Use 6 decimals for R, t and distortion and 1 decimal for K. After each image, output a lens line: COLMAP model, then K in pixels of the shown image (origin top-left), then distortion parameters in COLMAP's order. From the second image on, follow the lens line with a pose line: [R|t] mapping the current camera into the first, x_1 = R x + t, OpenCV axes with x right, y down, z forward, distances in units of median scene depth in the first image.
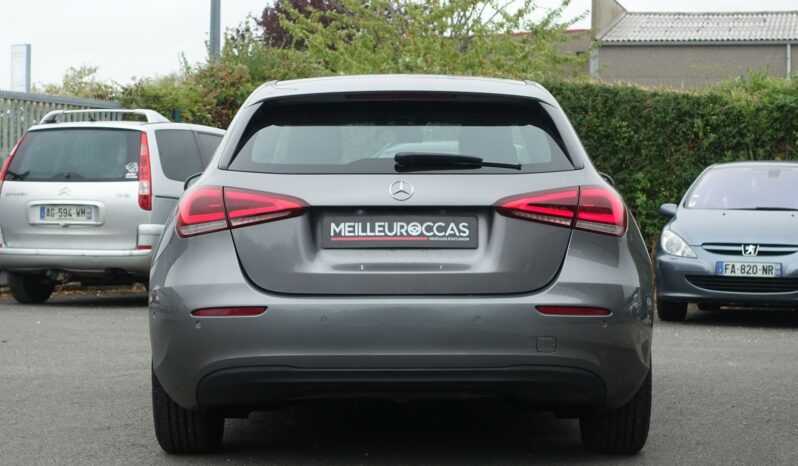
lens RADIAL K [[1957.4, 0, 399.0], [0, 1957.4, 233.0], [0, 0, 1]] dist [-0.024049, -0.595813]
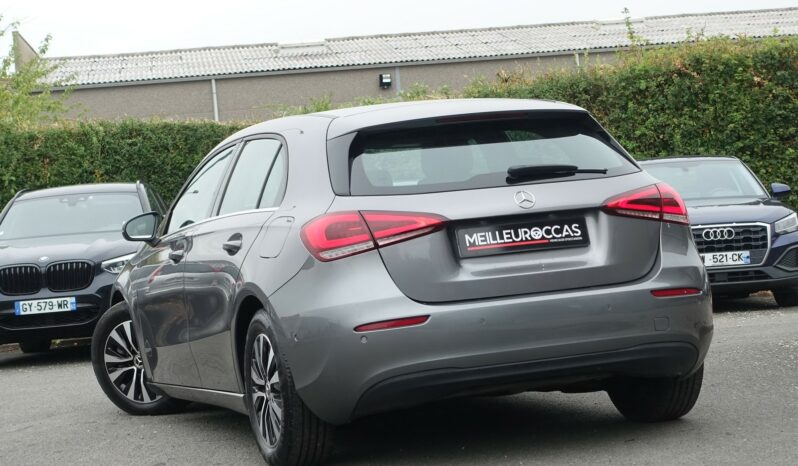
lens RADIAL K [[1957.4, 0, 399.0], [0, 1957.4, 233.0], [0, 0, 1]] dist [-0.024049, -0.595813]
pose [[0.941112, -0.087719, 0.326518, -0.427749], [0.094942, 0.995463, -0.006217, -0.002731], [-0.324491, 0.036851, 0.945171, -0.024976]]
